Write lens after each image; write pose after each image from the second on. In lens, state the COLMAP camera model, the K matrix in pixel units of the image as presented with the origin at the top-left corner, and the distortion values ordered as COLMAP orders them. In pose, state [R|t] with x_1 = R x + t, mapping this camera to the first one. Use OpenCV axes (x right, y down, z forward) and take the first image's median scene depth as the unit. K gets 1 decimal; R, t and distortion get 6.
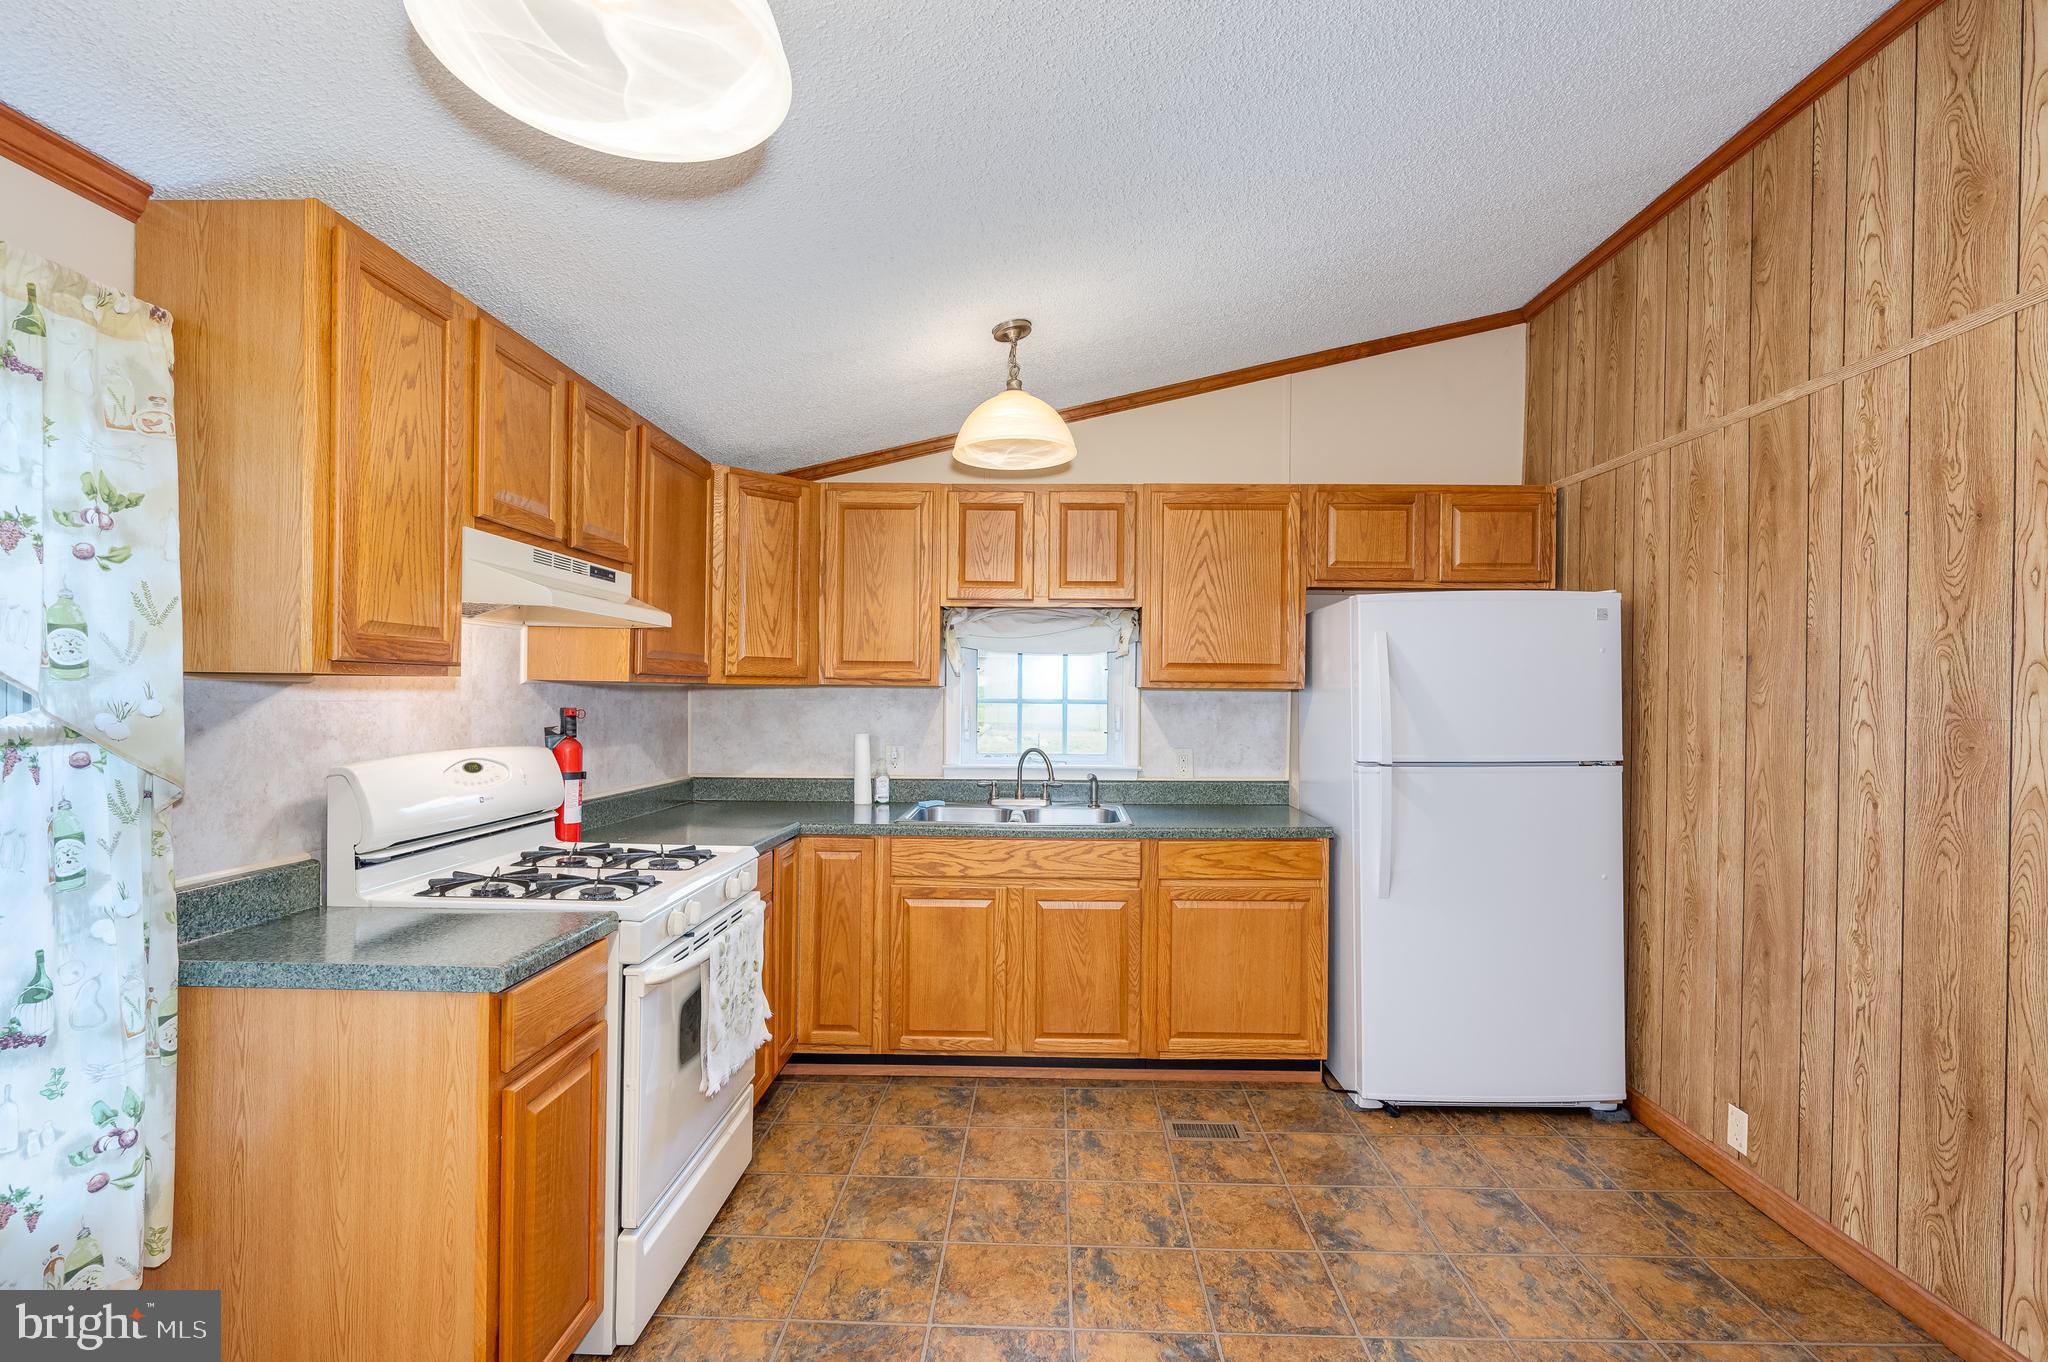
lens RADIAL K [[936.7, 0, 1028.8], [0, 936.7, 692.0], [0, 0, 1]] dist [0.000816, 0.000188]
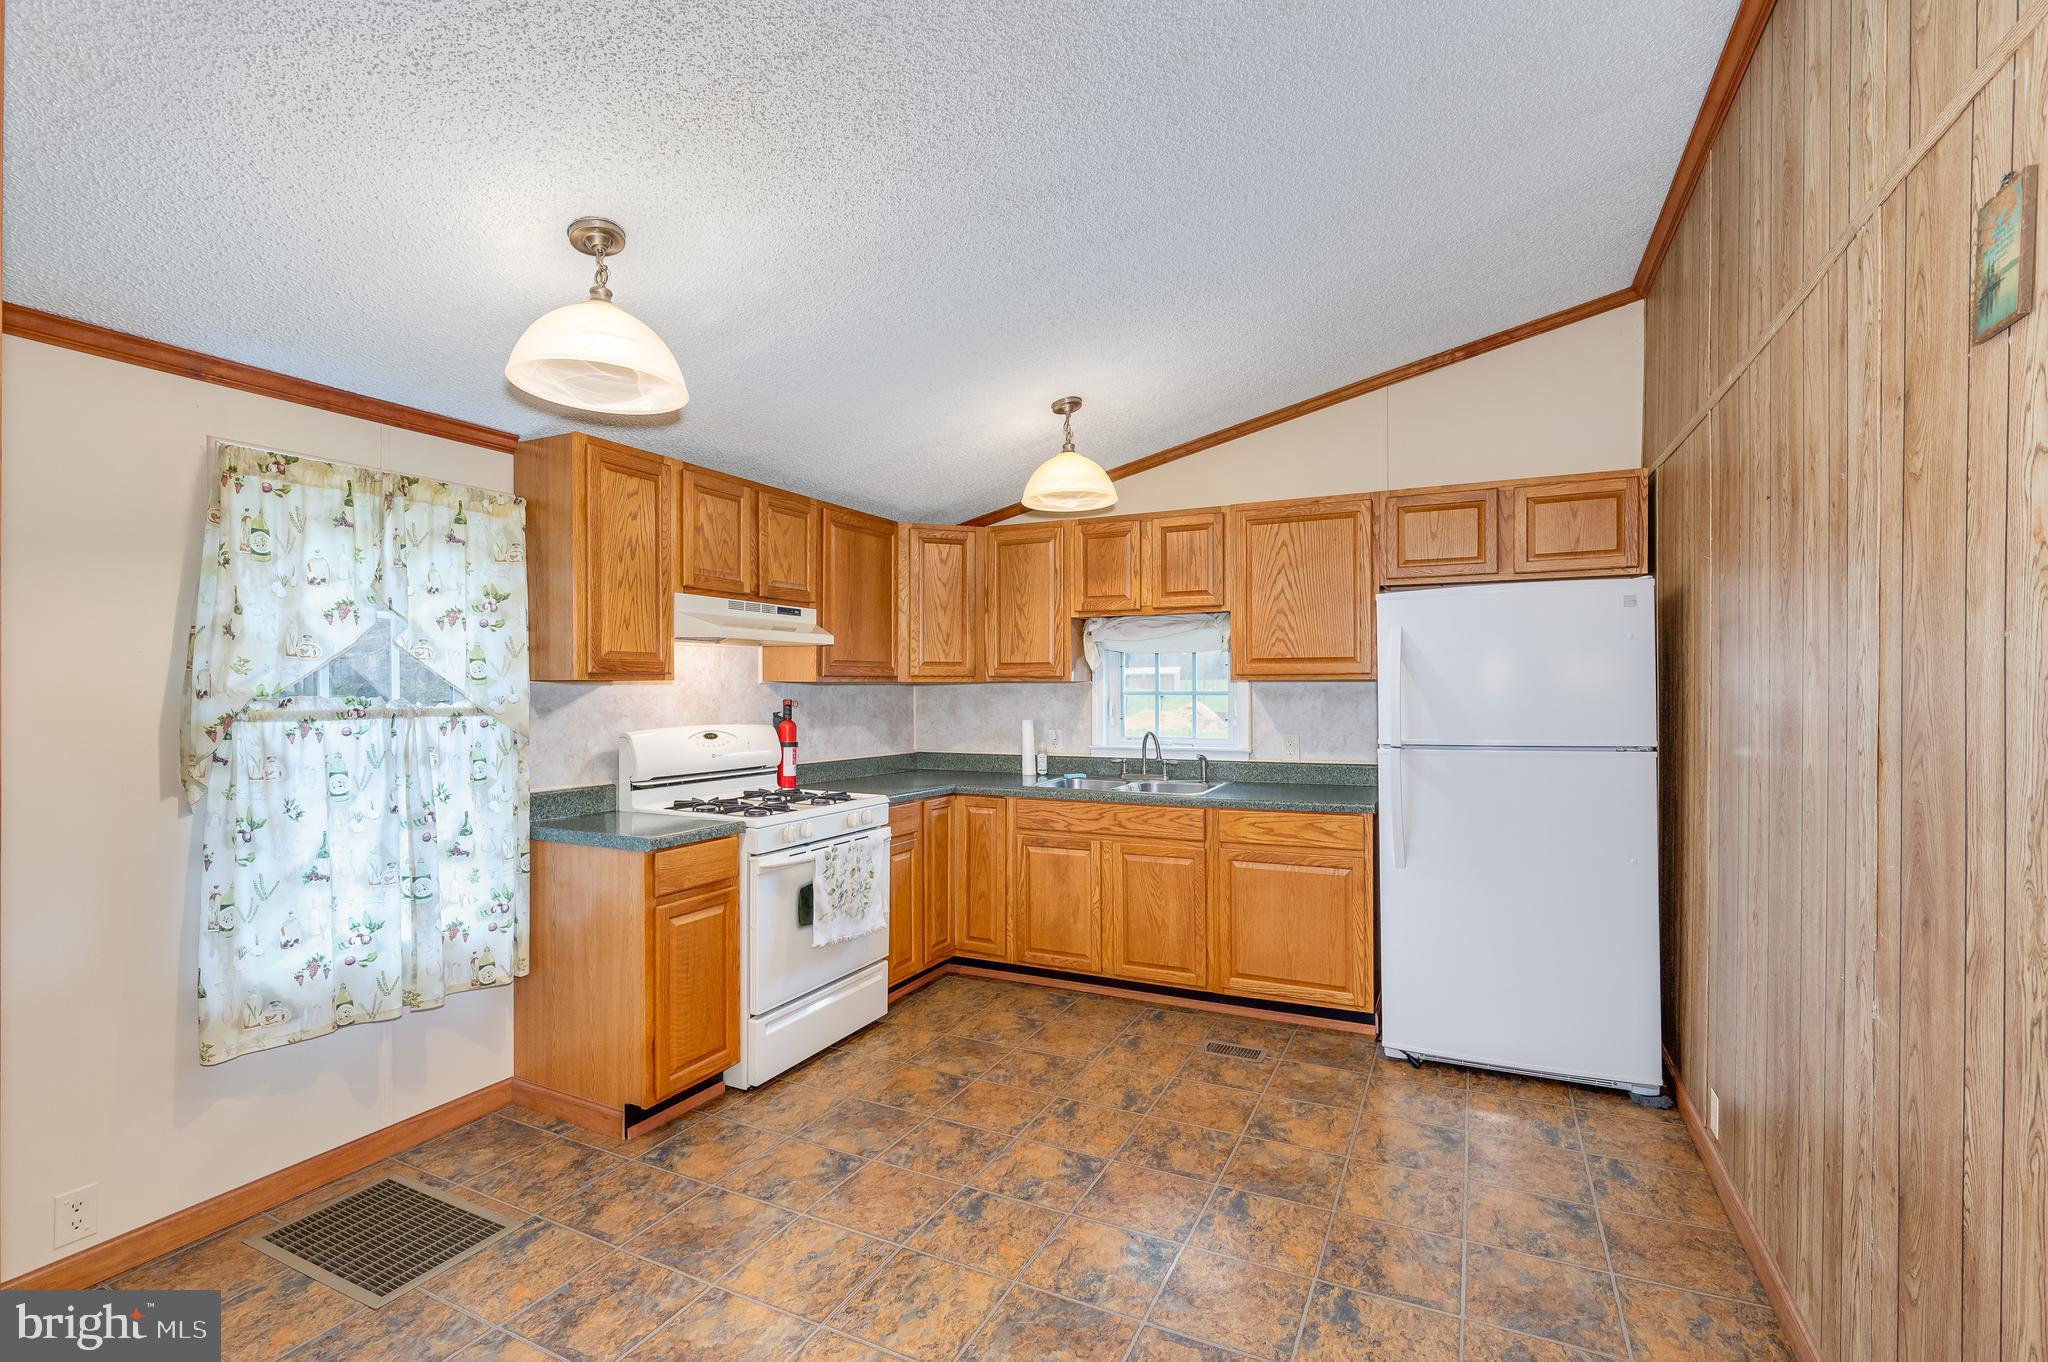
lens RADIAL K [[911.4, 0, 1030.4], [0, 911.4, 691.0], [0, 0, 1]] dist [-0.001113, -0.000070]
pose [[0.910943, -0.009872, -0.412413, 0.395822], [0.011332, 0.999935, 0.001095, 0.005003], [0.412376, -0.005670, 0.910996, -0.146566]]
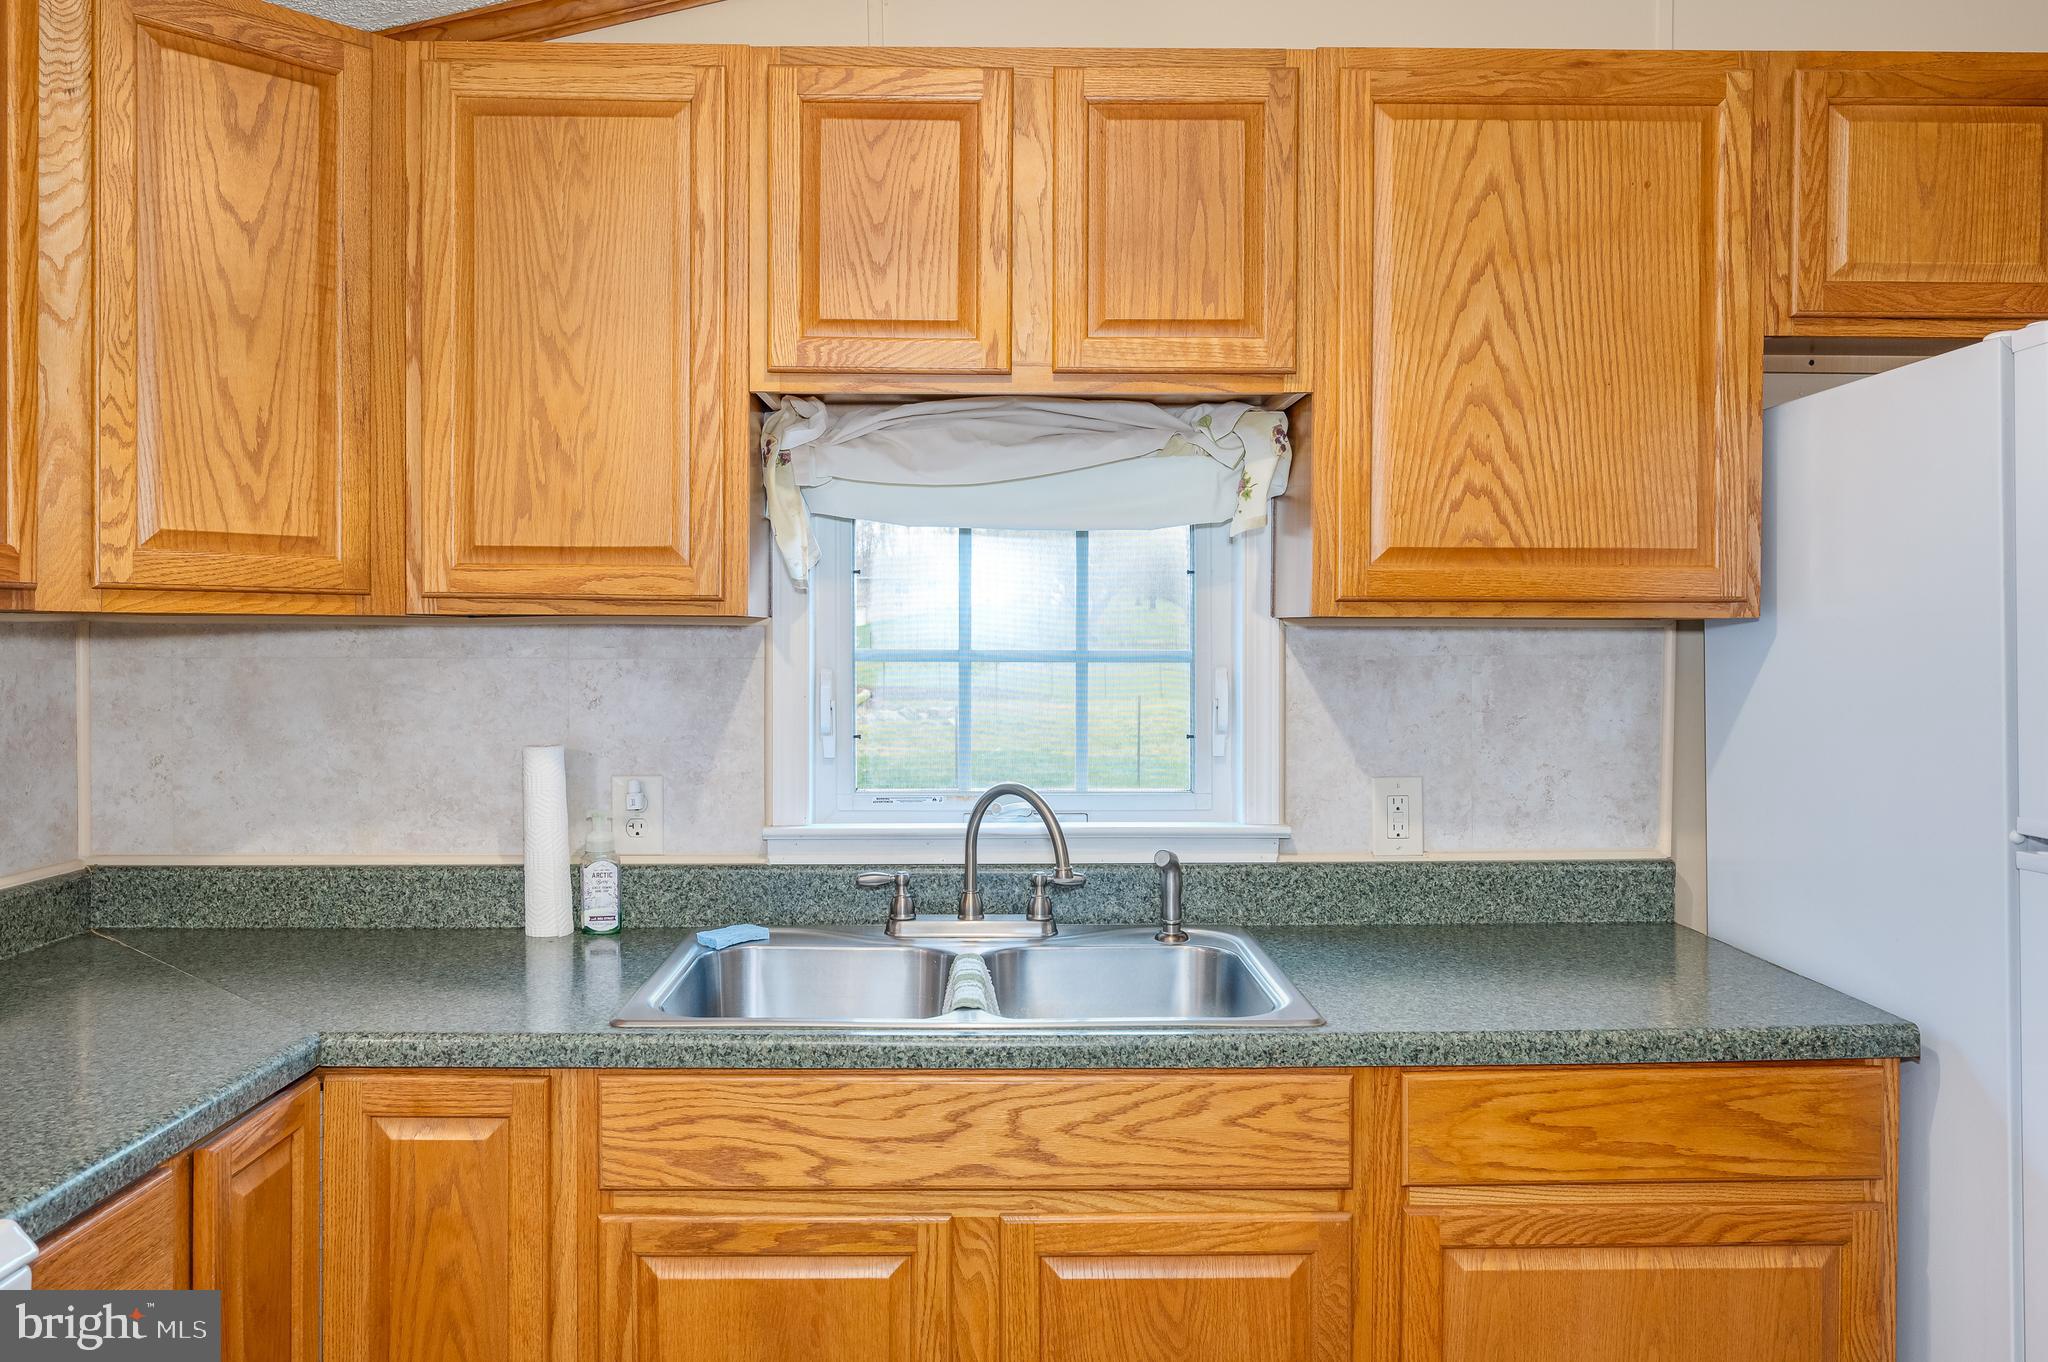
lens RADIAL K [[1520.3, 0, 987.8], [0, 1520.3, 655.7], [0, 0, 1]] dist [-0.002918, -0.001457]
pose [[0.999307, -0.006704, 0.036620, -0.028570], [0.006226, 0.999894, 0.013169, 0.001817], [-0.036705, -0.012932, 0.999242, 0.462355]]
